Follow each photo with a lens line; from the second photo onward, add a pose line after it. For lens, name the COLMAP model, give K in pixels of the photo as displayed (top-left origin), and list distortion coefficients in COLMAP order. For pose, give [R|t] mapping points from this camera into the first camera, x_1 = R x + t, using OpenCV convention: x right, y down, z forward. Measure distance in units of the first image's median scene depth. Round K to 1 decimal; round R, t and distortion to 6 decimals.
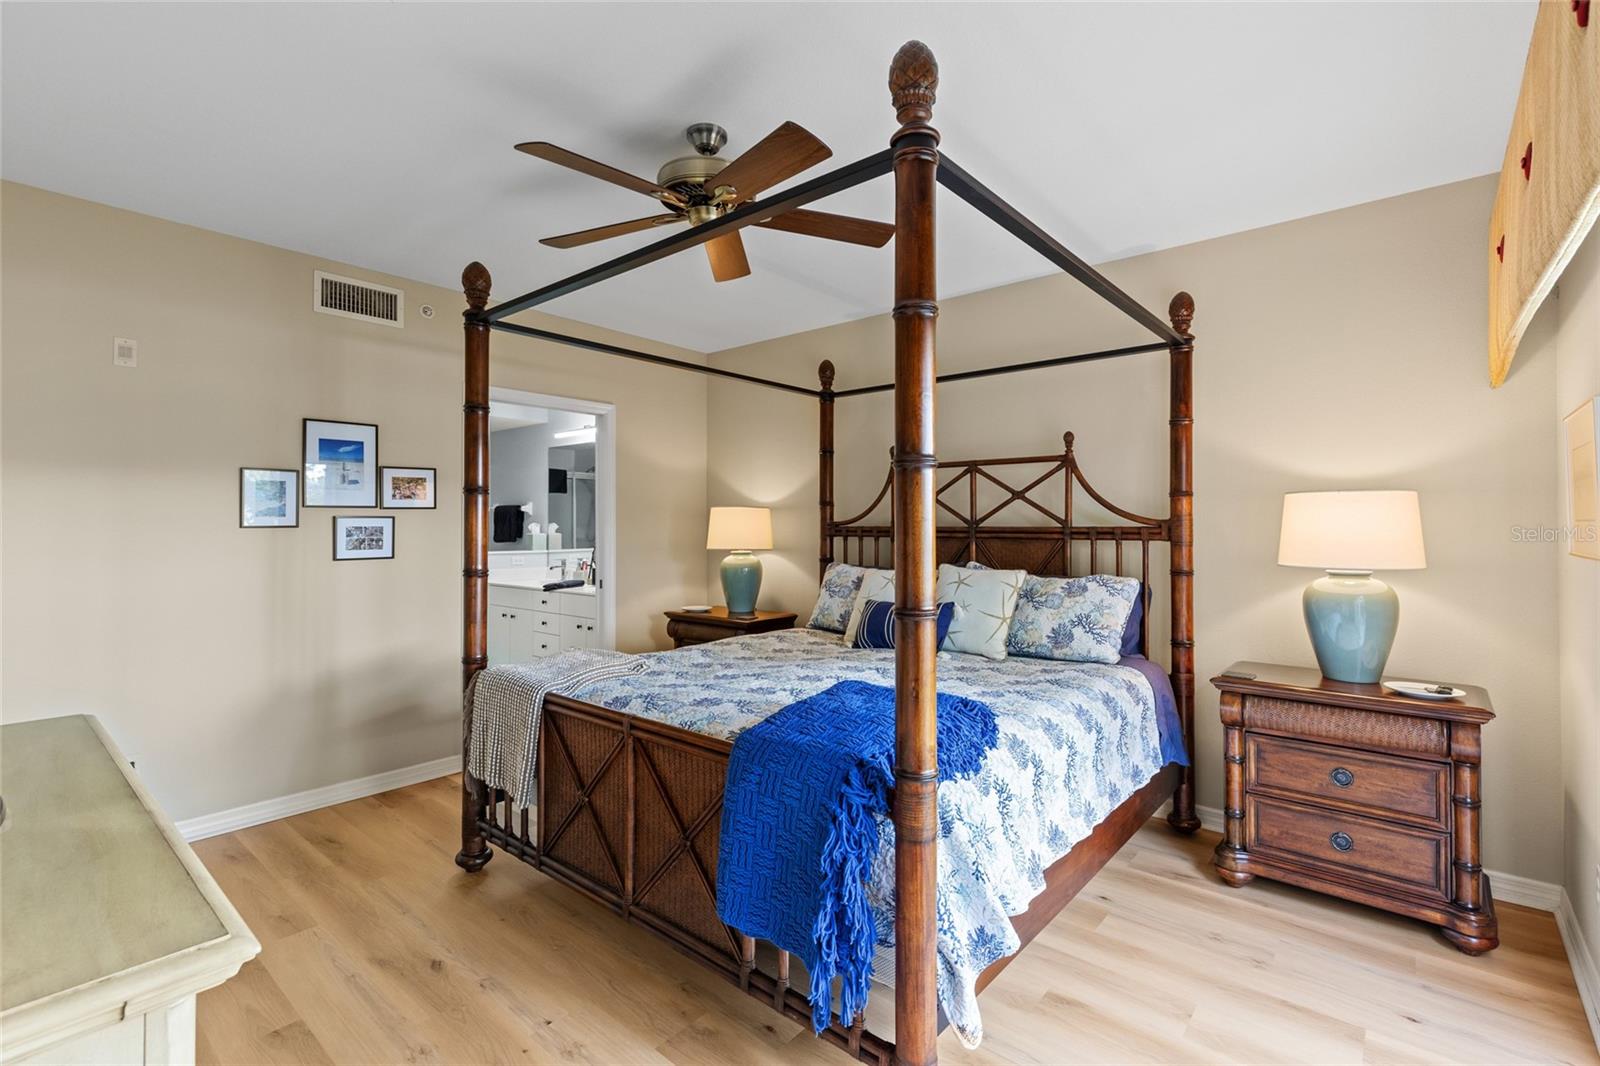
lens RADIAL K [[725.4, 0, 793.0], [0, 725.4, 520.7], [0, 0, 1]] dist [0.009902, -0.003435]
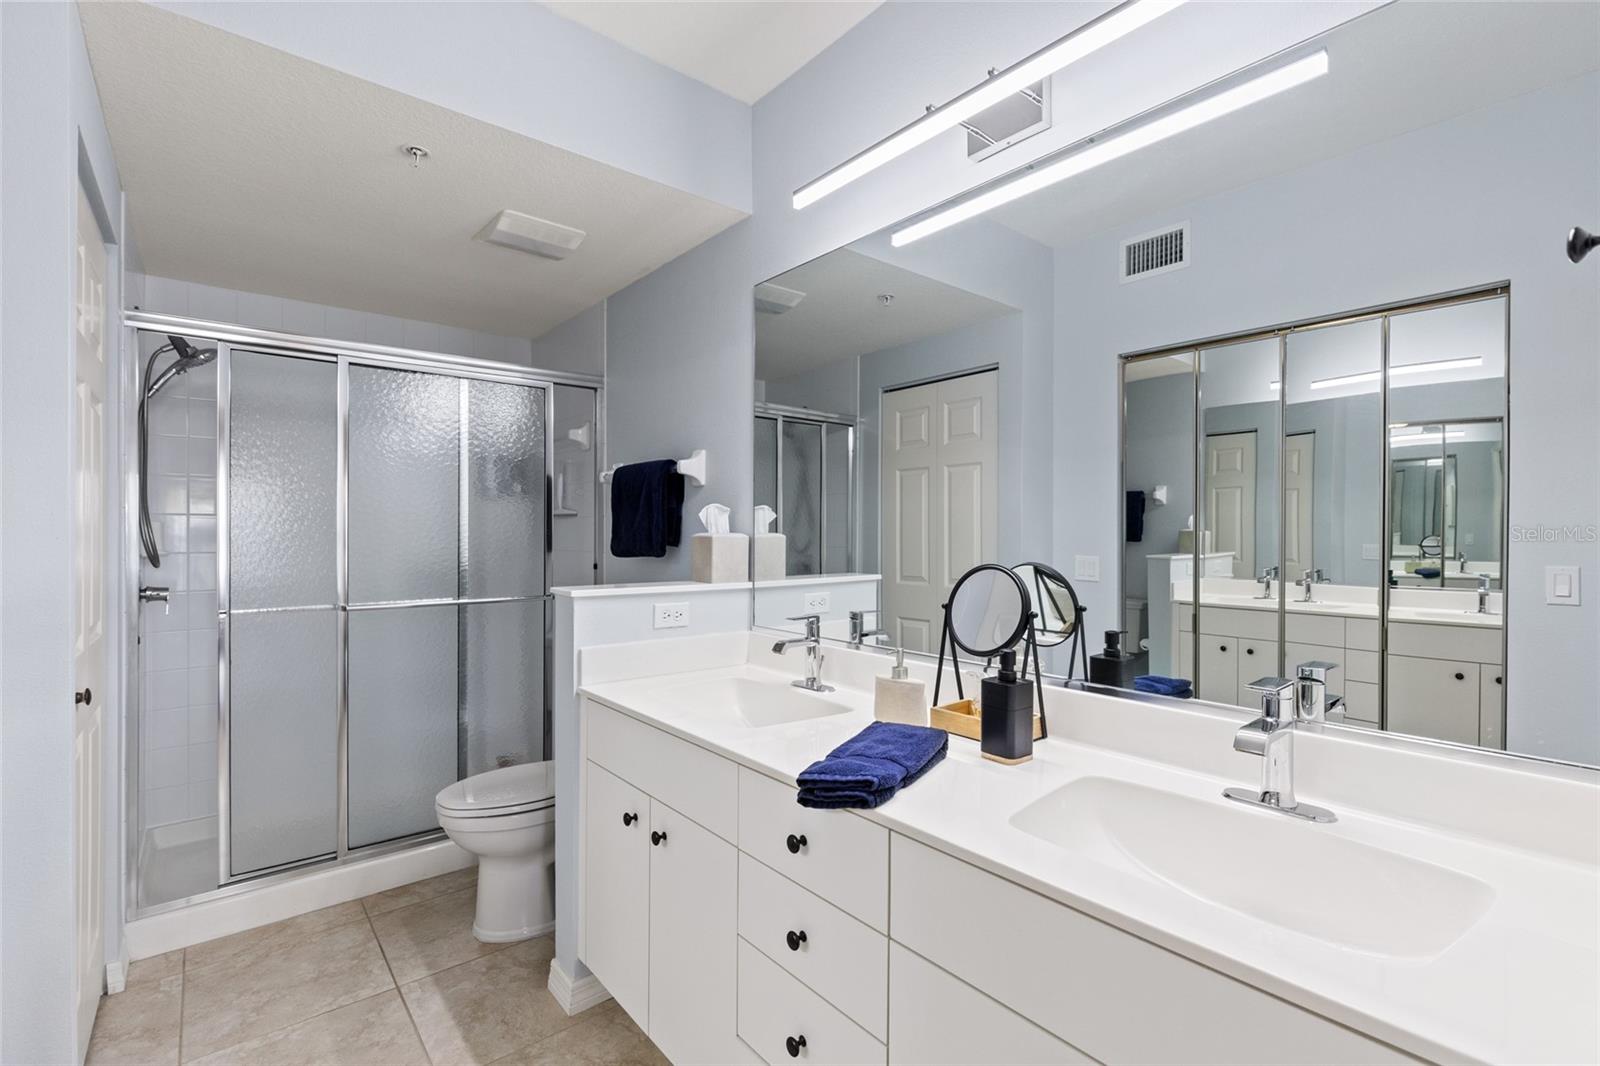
lens RADIAL K [[706.2, 0, 802.4], [0, 706.2, 535.7], [0, 0, 1]] dist [0.002790, -0.000093]
pose [[0.986823, 0.003224, -0.161769, -0.270273], [-0.001669, 0.999951, 0.009747, 0.015872], [0.161792, -0.009349, 0.986781, 0.698814]]
